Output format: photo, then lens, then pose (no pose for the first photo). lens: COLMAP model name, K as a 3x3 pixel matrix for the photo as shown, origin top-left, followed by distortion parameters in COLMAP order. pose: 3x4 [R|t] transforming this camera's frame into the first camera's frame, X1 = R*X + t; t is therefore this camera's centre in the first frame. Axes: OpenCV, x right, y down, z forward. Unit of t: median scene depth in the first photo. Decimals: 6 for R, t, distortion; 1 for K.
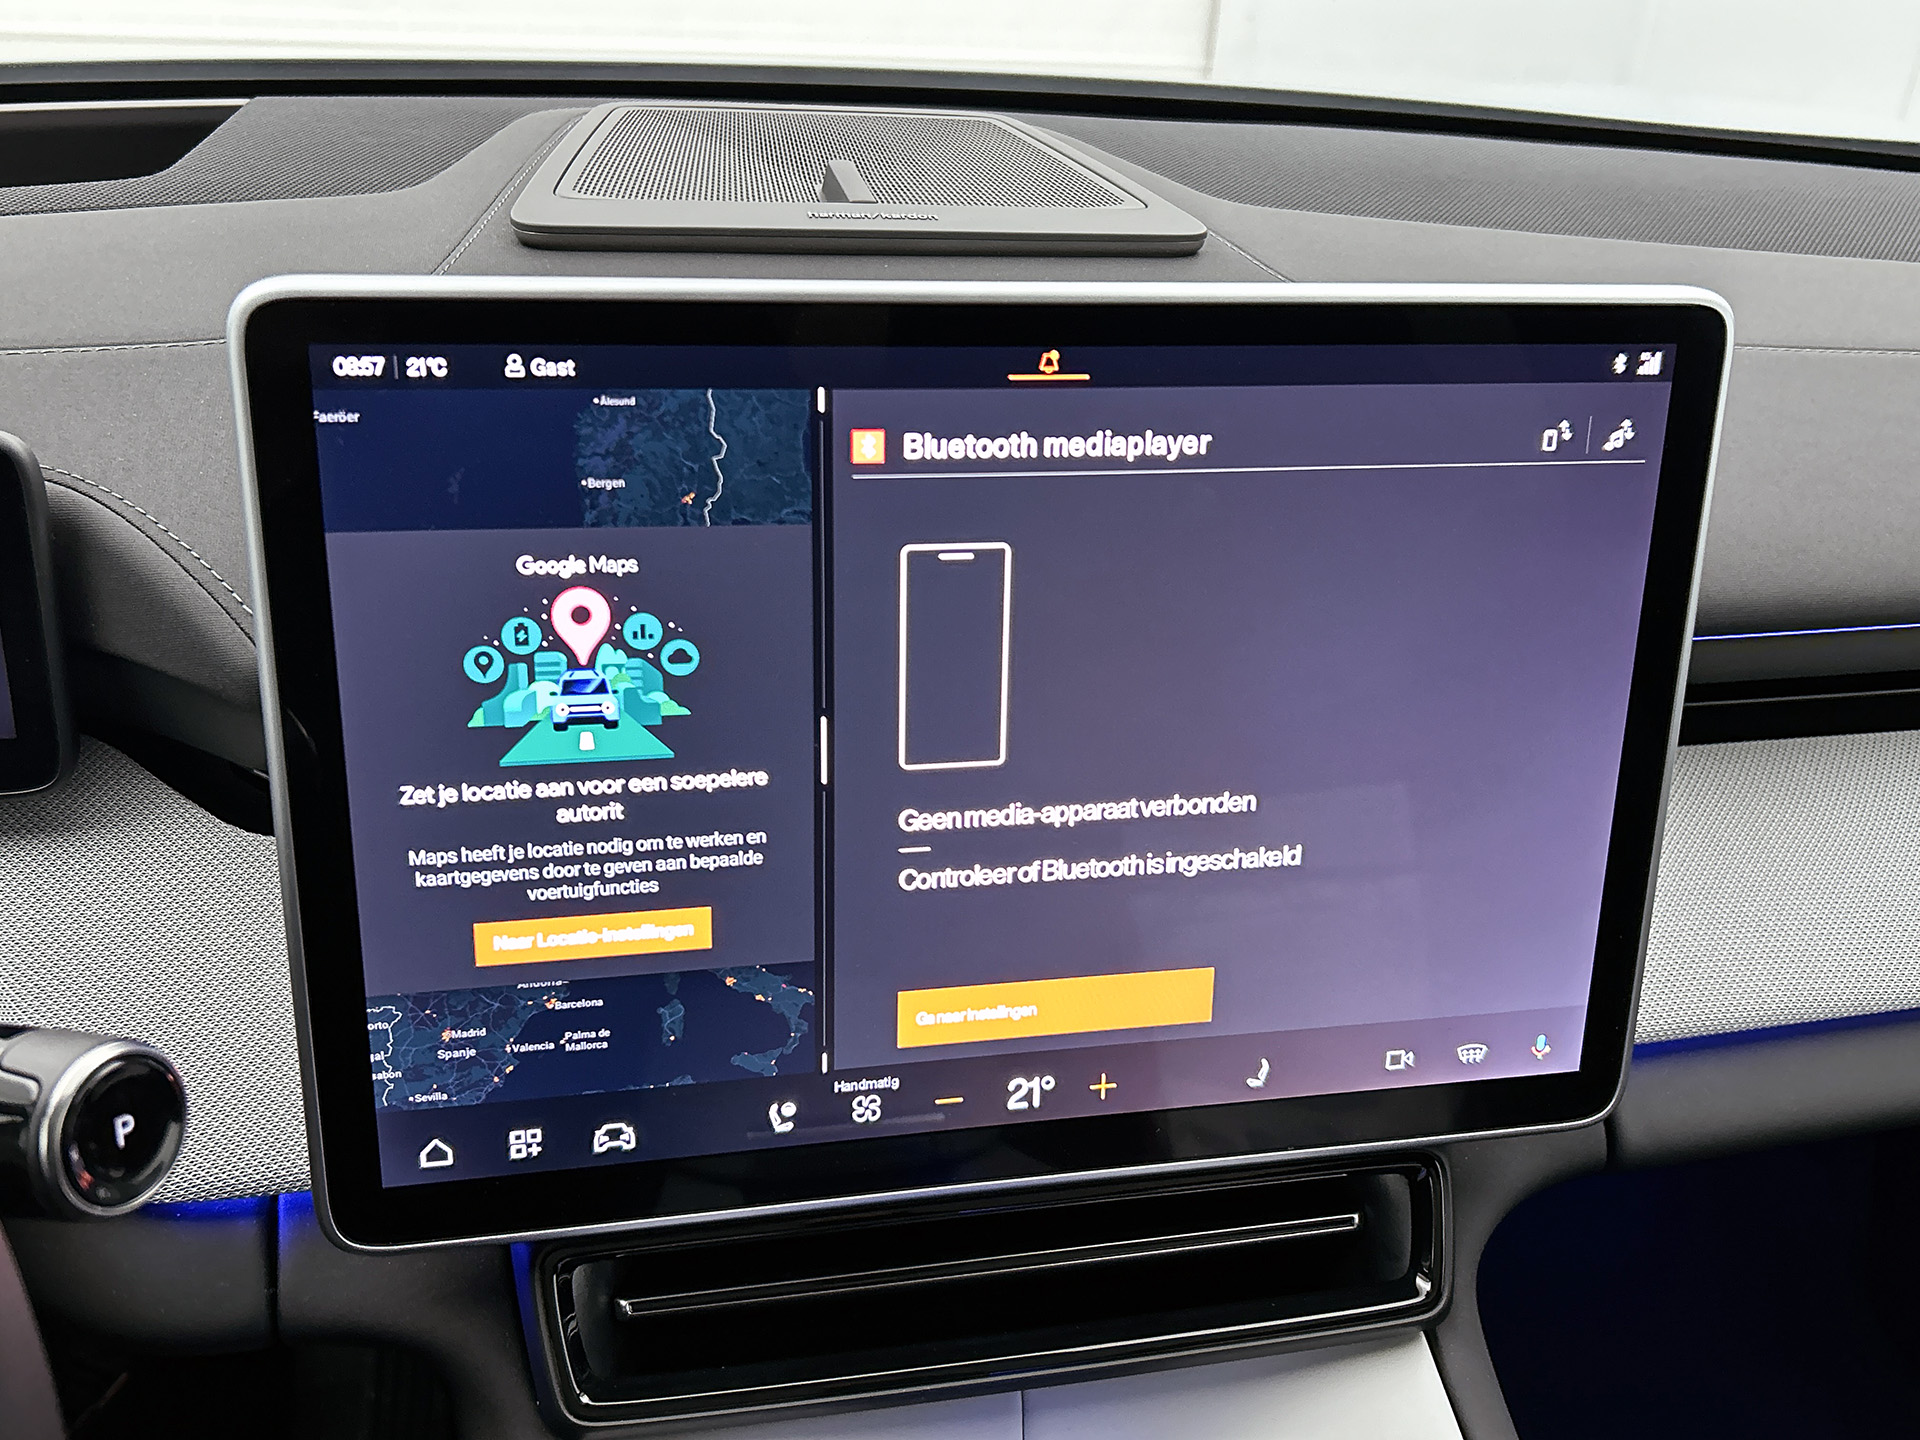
lens RADIAL K [[1780.8, 0, 981.2], [0, 1780.8, 703.1], [0, 0, 1]] dist [-0.002323, 0.000000]
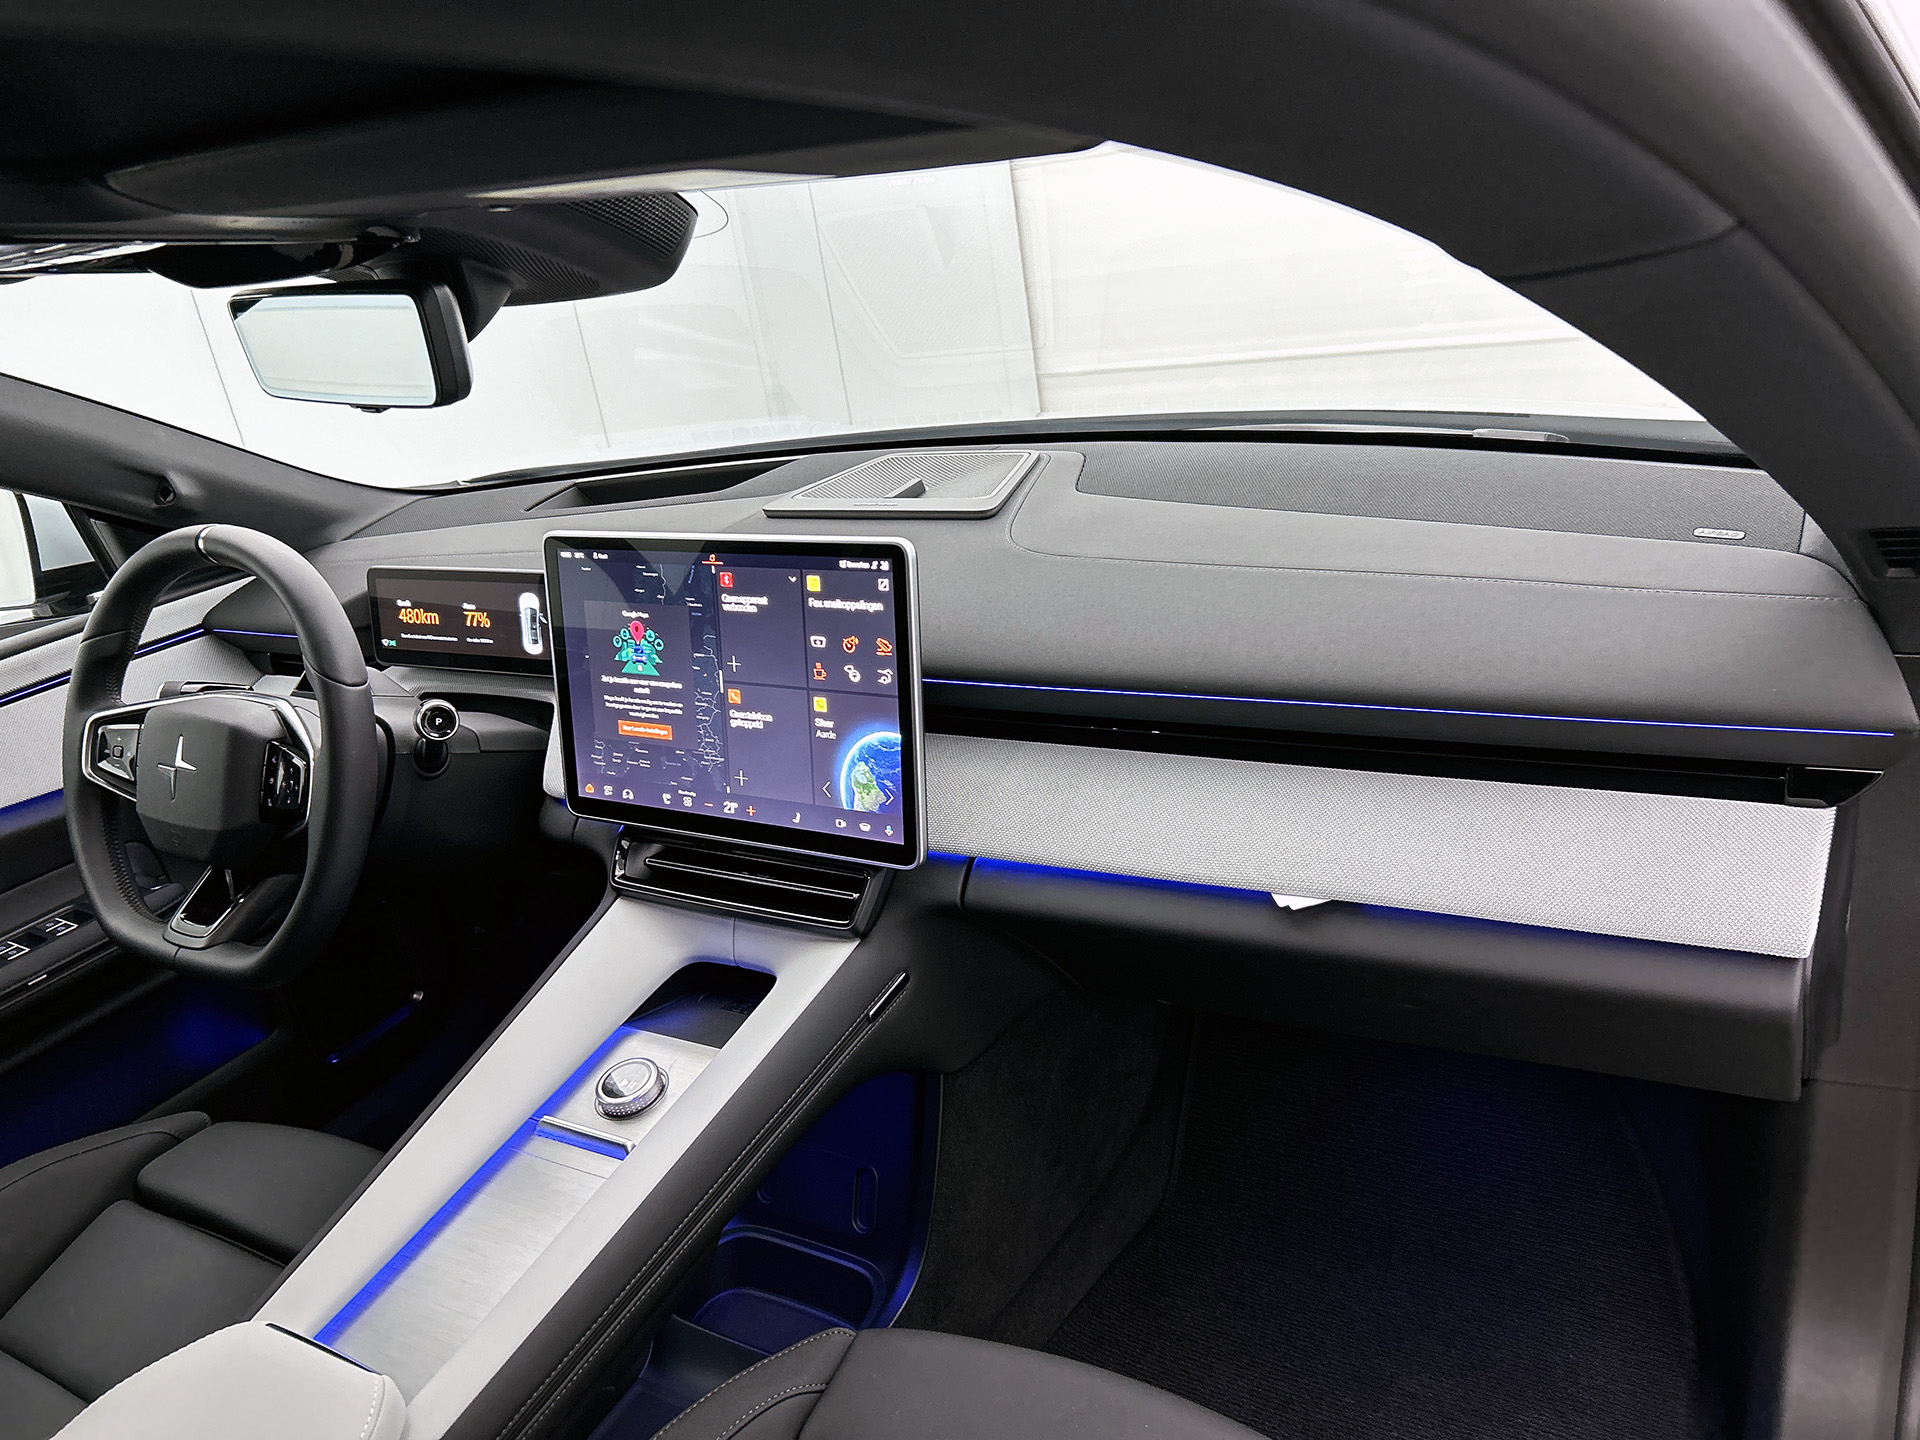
lens RADIAL K [[1432.5, 0, 947.0], [0, 1432.5, 706.6], [0, 0, 1]] dist [0.045671, -0.049853]
pose [[0.712807, 0.095116, -0.694881, 1.923669], [-0.155600, 0.987518, -0.024443, 0.058665], [0.683882, 0.125547, 0.718710, -0.473833]]
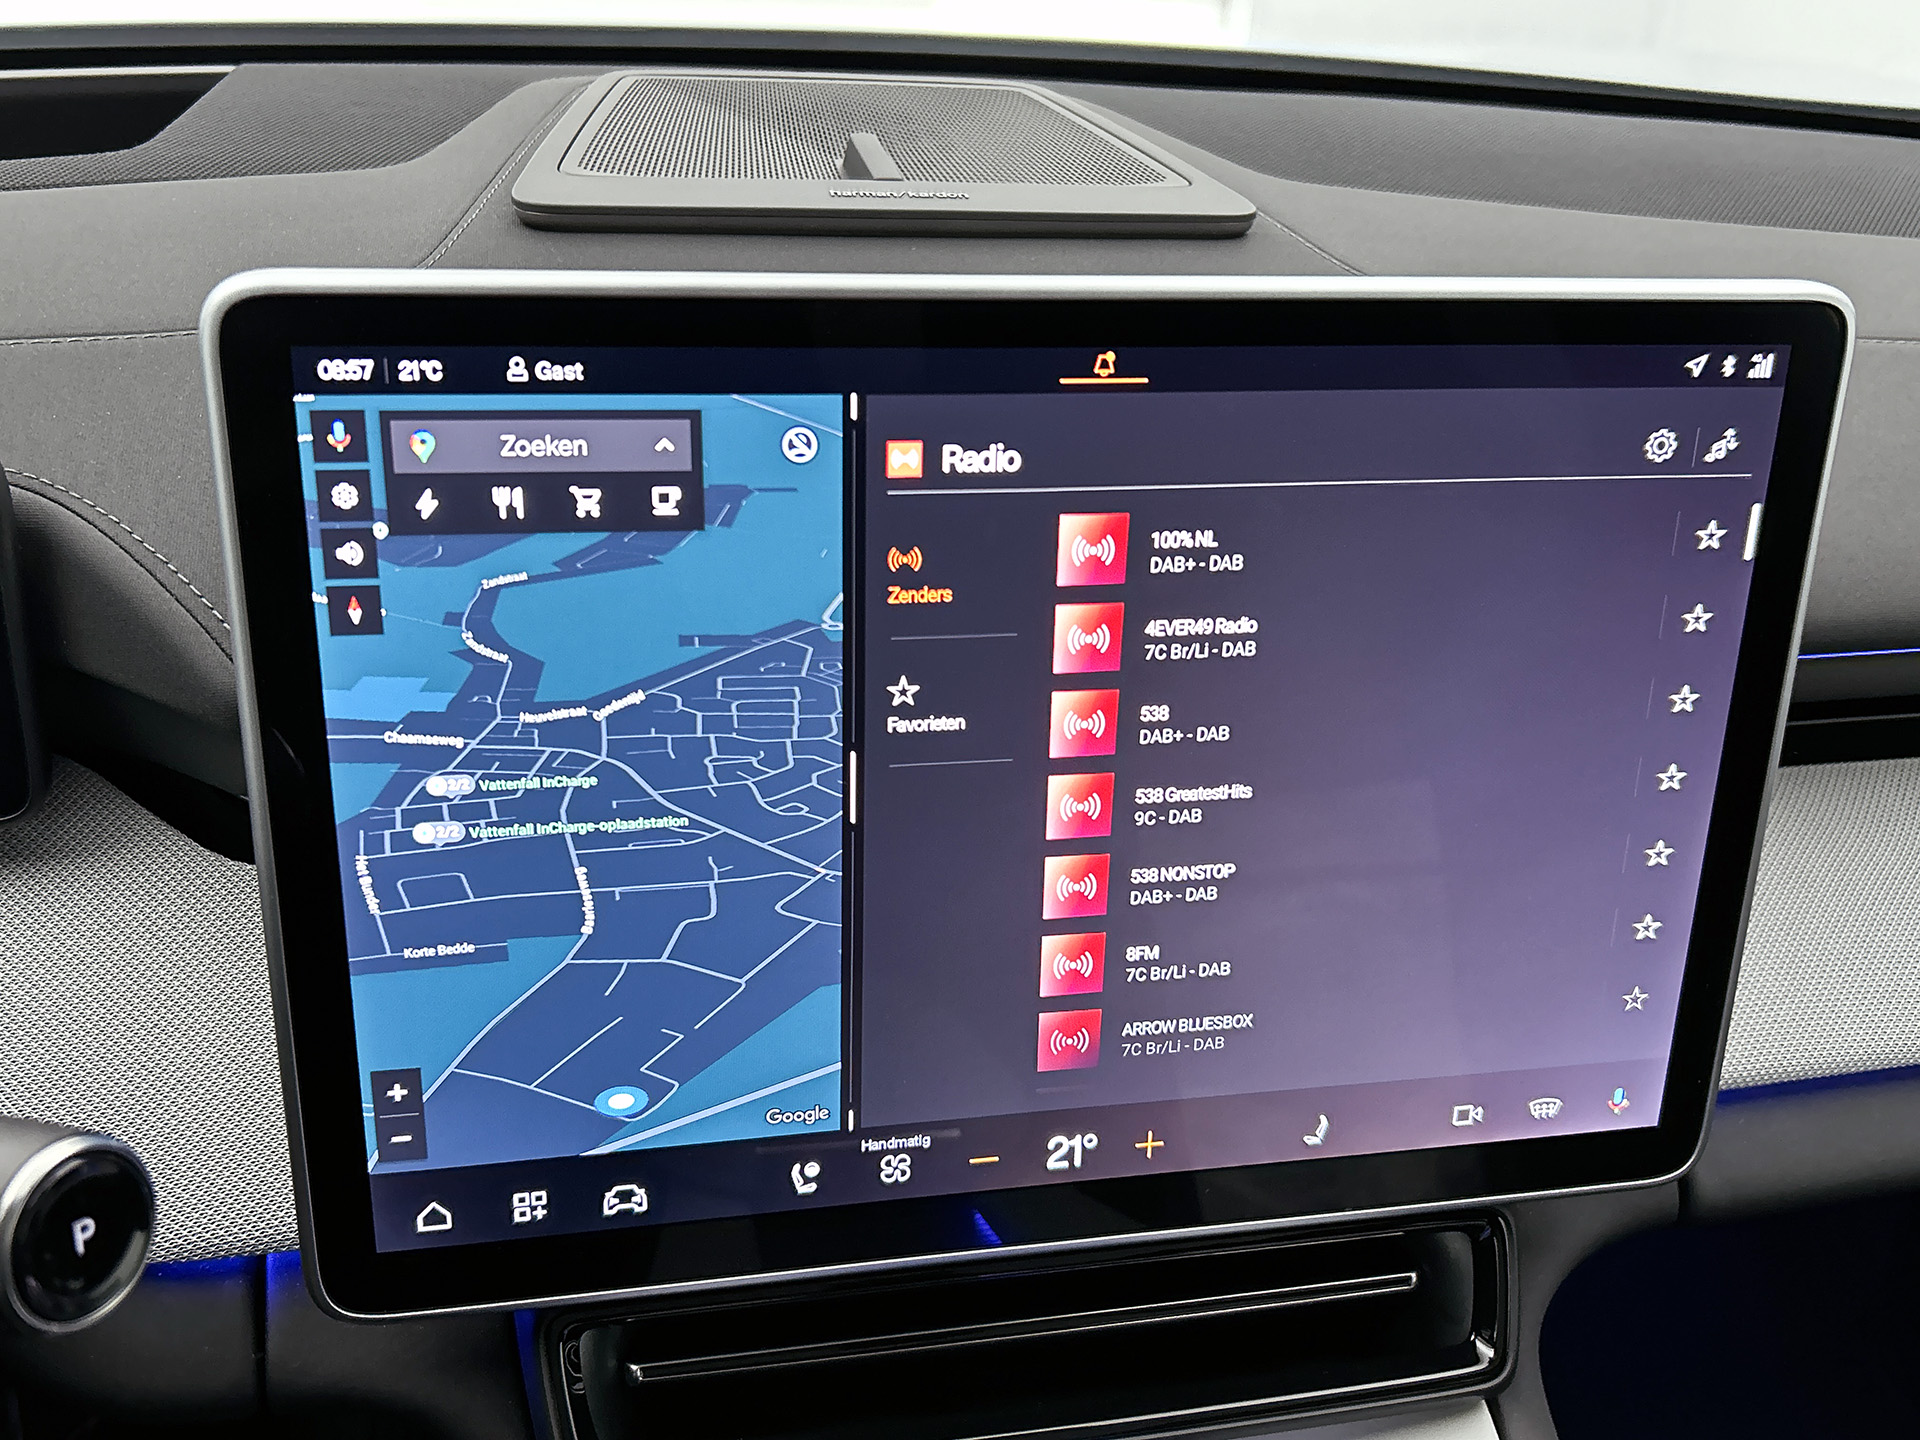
lens RADIAL K [[1780.8, 0, 958.2], [0, 1780.8, 724.5], [0, 0, 1]] dist [-0.002323, 0.000000]
pose [[0.999898, 0.006244, -0.012831, -0.021150], [-0.005867, 0.999556, 0.029208, -0.030834], [0.013007, -0.029130, 0.999491, 0.078454]]
